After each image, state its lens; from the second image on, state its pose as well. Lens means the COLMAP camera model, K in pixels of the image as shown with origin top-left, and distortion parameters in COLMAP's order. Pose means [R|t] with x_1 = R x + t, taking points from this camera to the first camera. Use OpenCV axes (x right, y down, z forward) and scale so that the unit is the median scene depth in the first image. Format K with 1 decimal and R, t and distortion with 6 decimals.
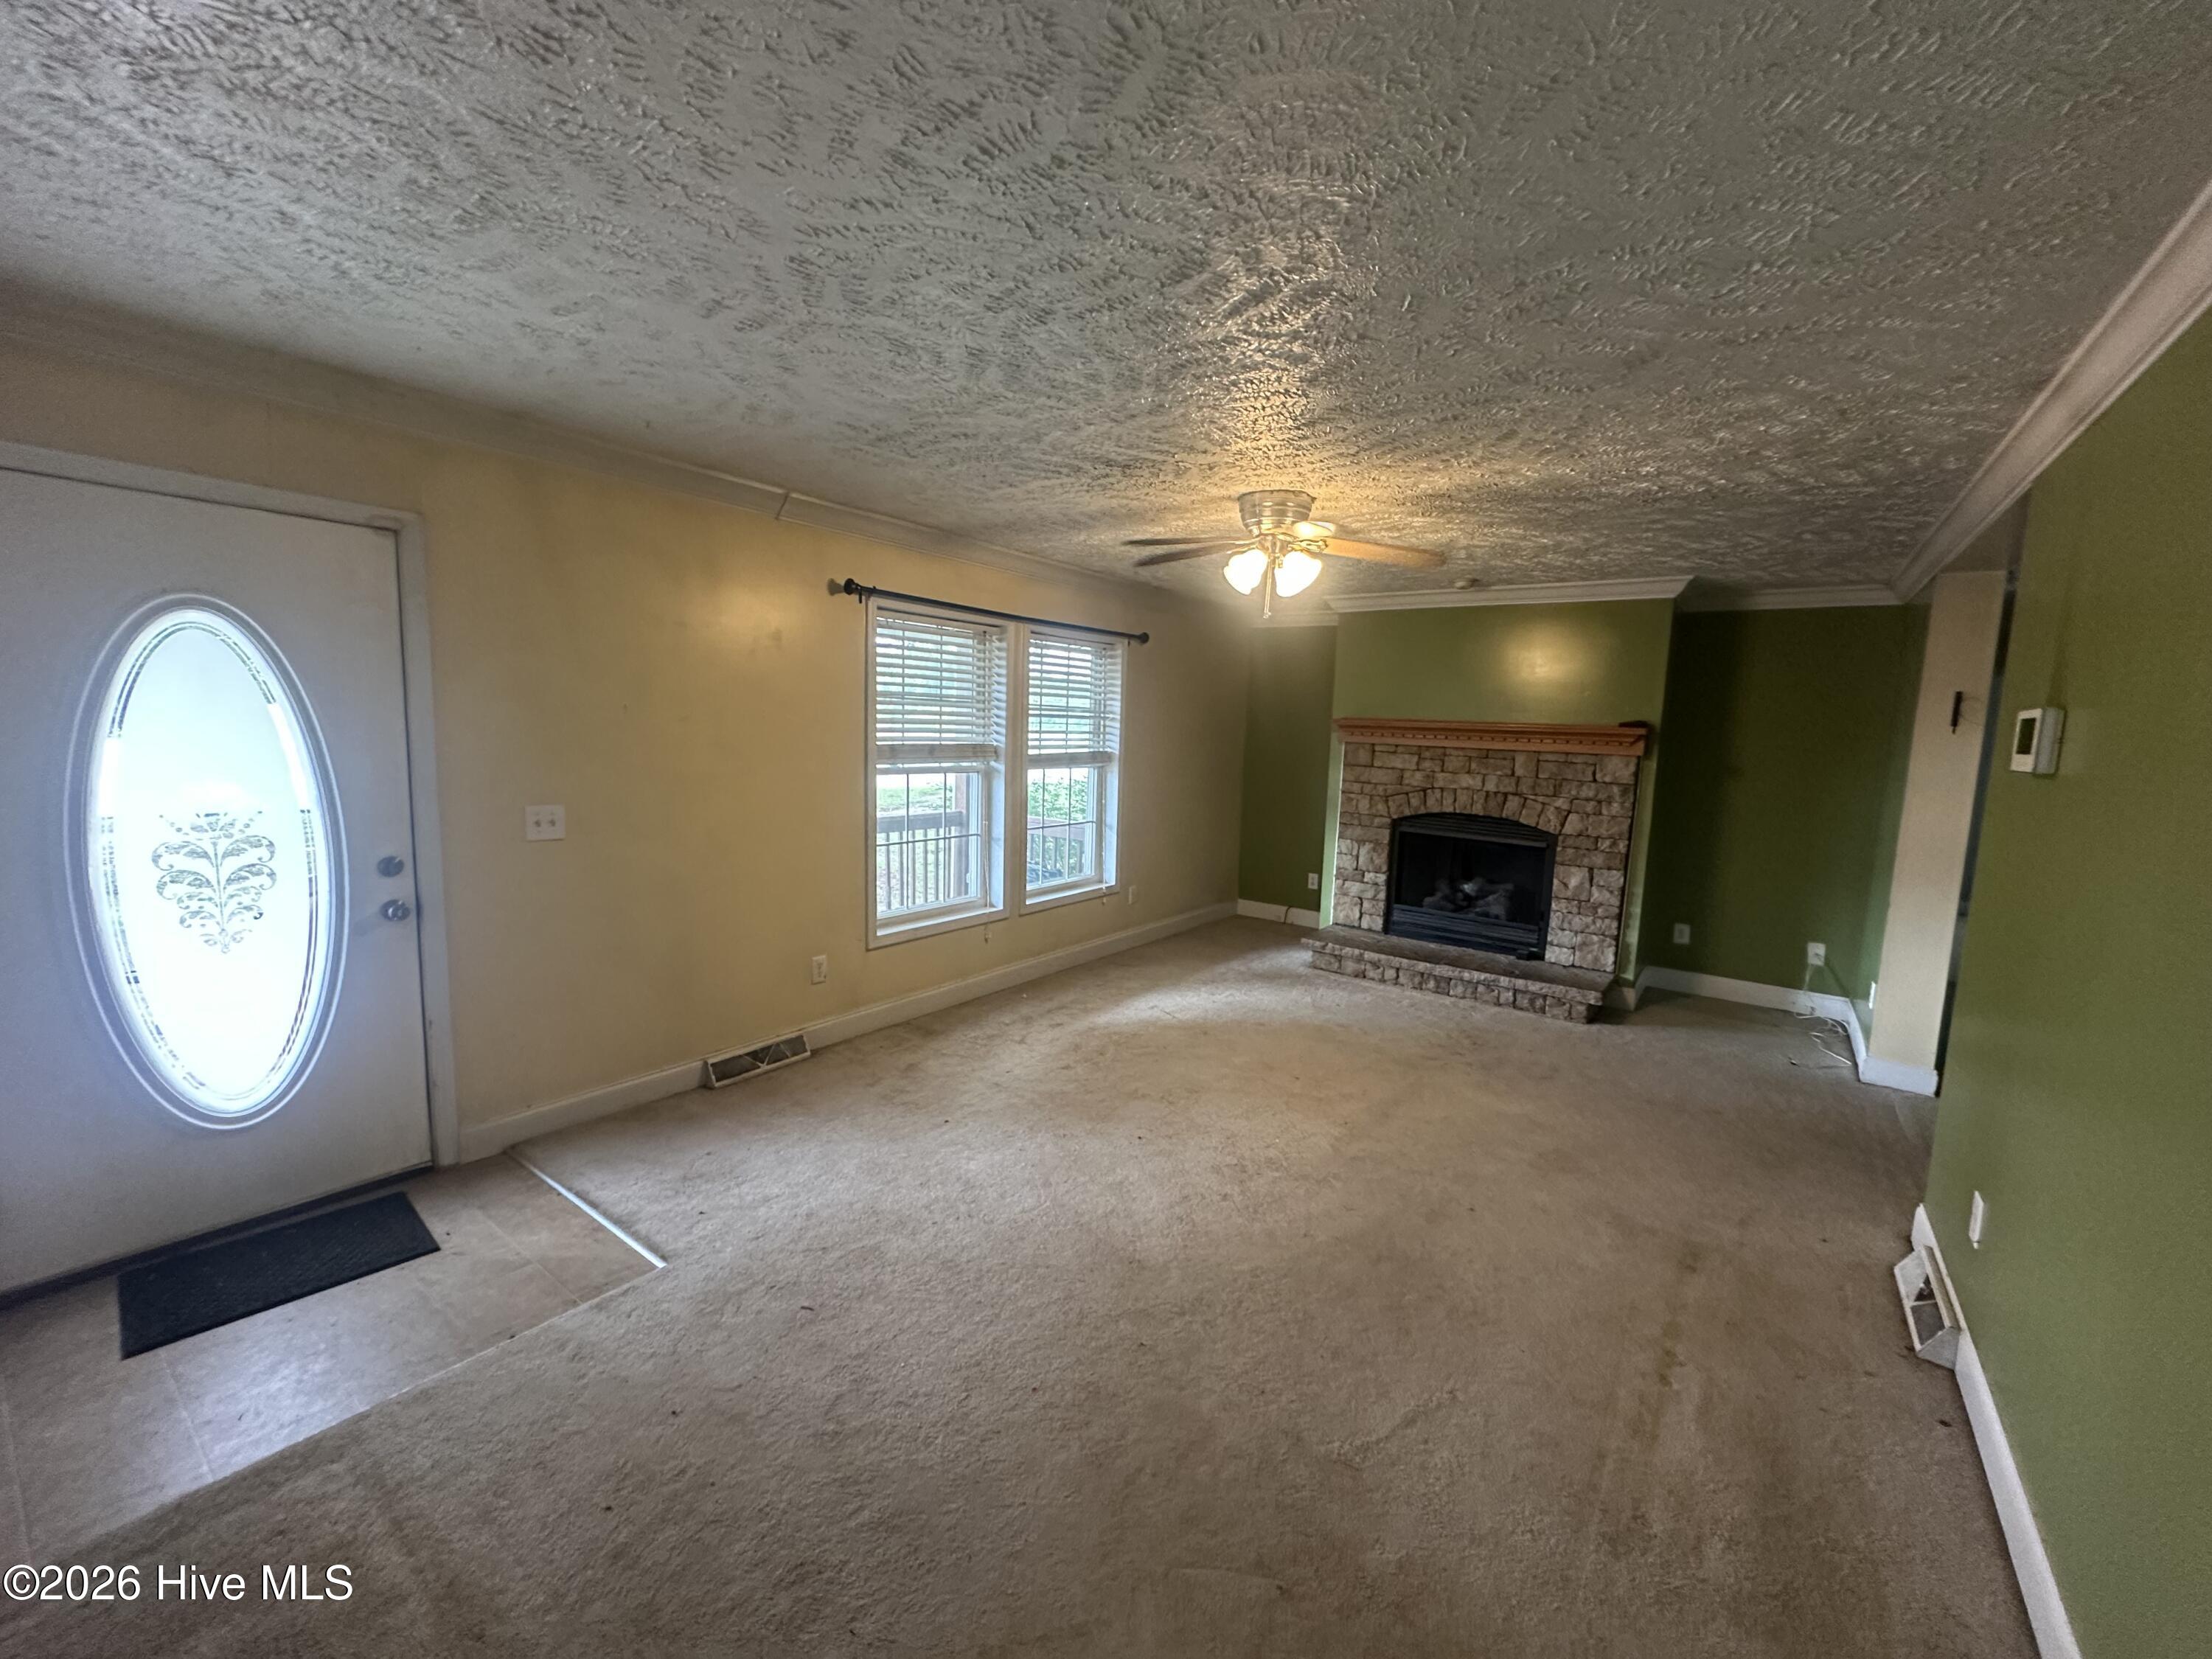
lens RADIAL K [[884.7, 0, 1106.4], [0, 884.7, 830.4], [0, 0, 1]] dist [-0.000941, -0.000238]
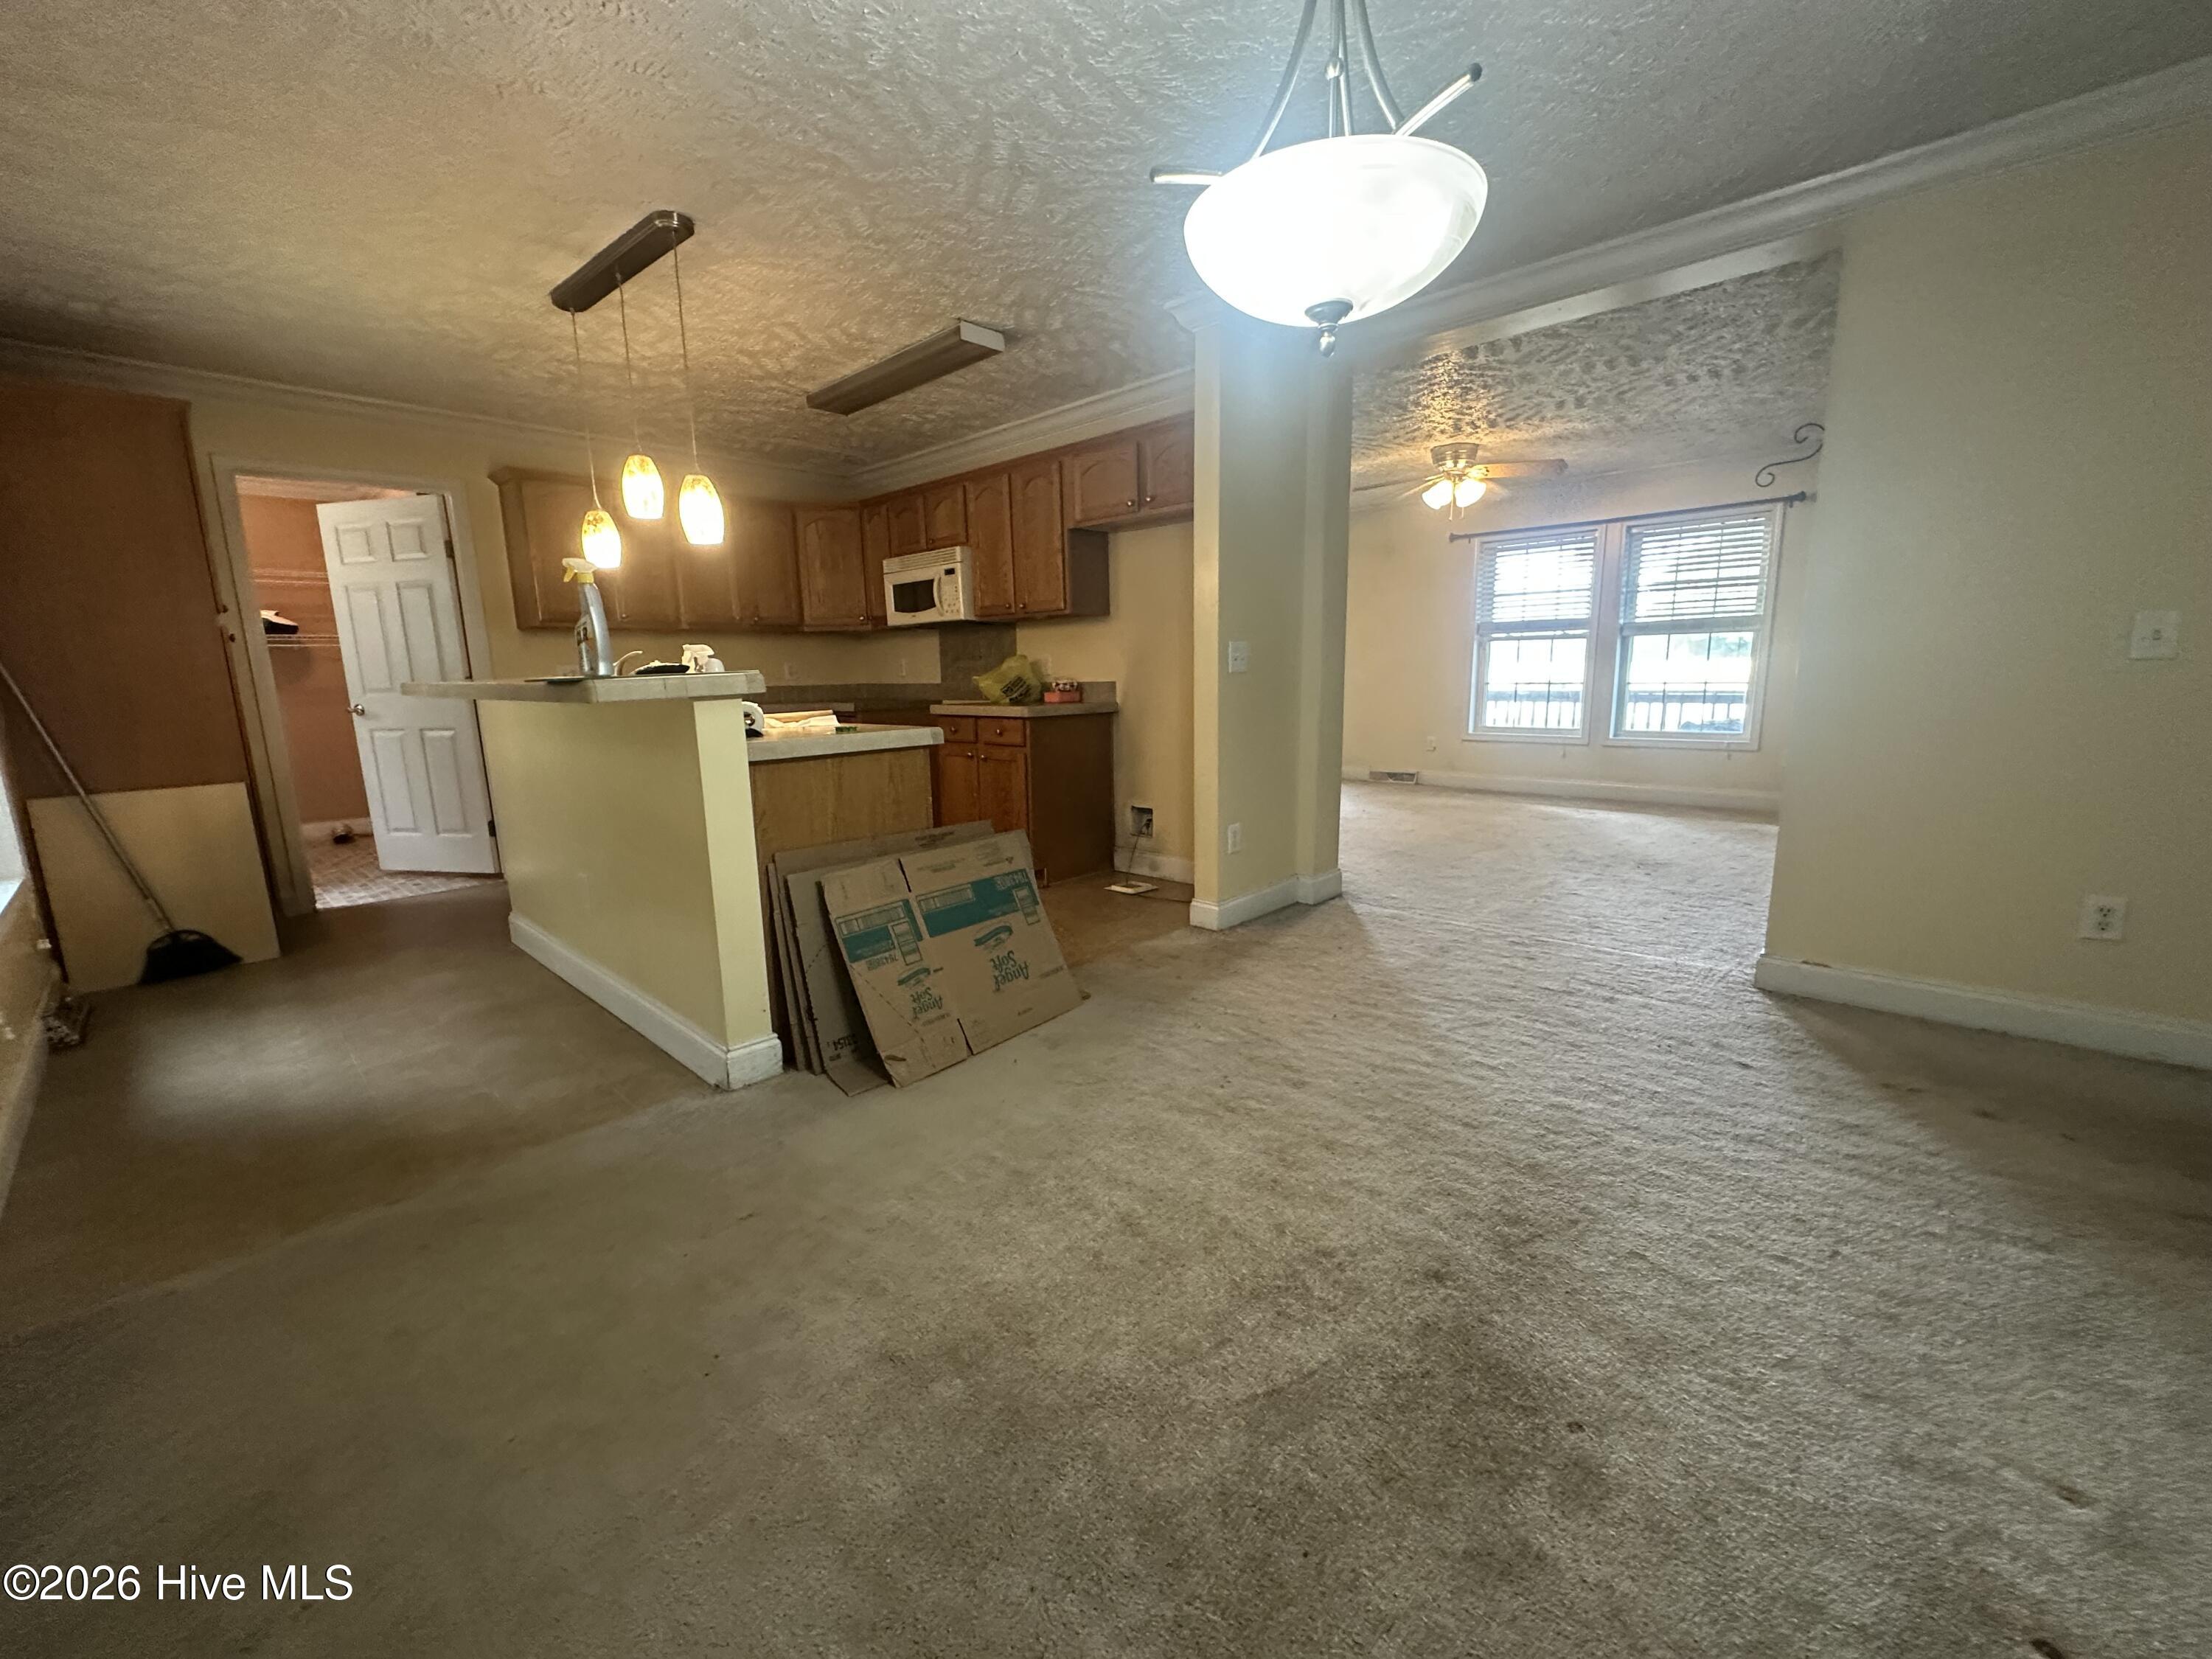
lens RADIAL K [[884.7, 0, 1104.2], [0, 884.7, 829.1], [0, 0, 1]] dist [-0.000941, -0.000238]
pose [[-0.124891, 0.146262, -0.981331, 1.324563], [-0.102594, 0.981869, 0.159399, 0.084077], [0.986852, 0.120586, -0.107621, 0.413600]]
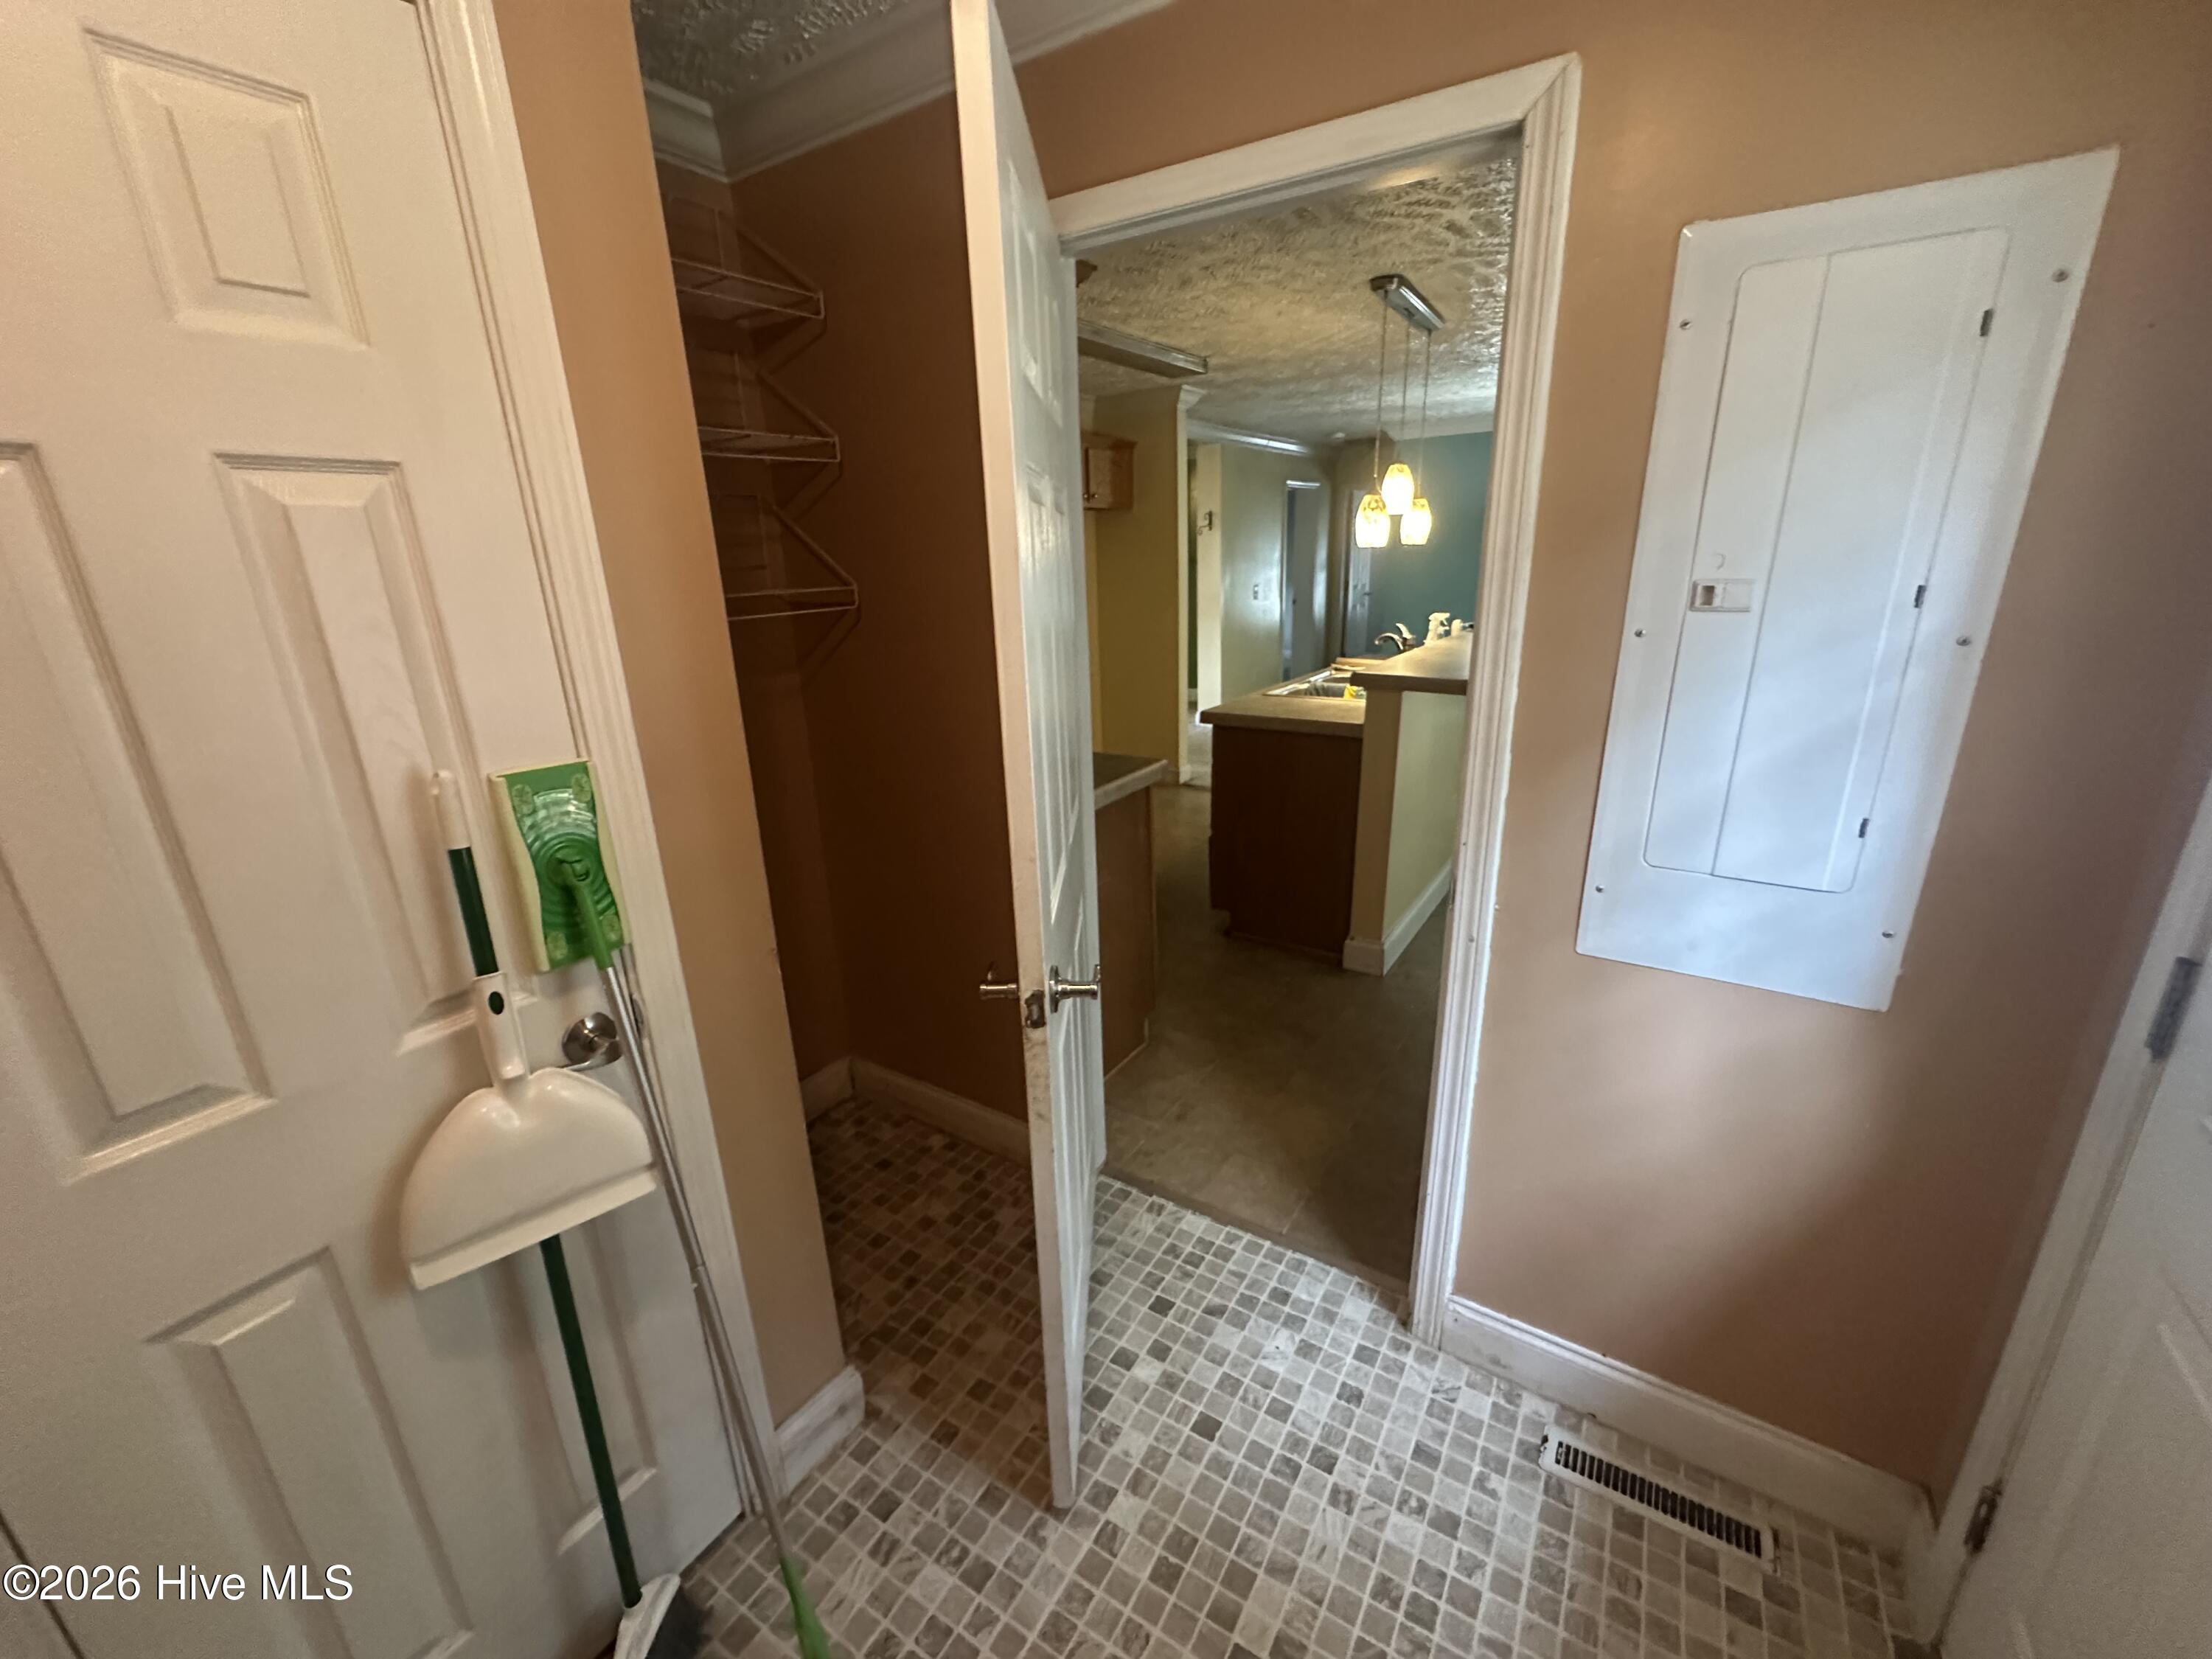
lens RADIAL K [[884.7, 0, 1103.1], [0, 884.7, 834.1], [0, 0, 1]] dist [-0.000941, -0.000238]
pose [[0.996341, -0.081521, 0.025687, 0.469879], [0.075241, 0.979111, 0.188890, 0.109694], [-0.040549, -0.186266, 0.981662, -0.739464]]
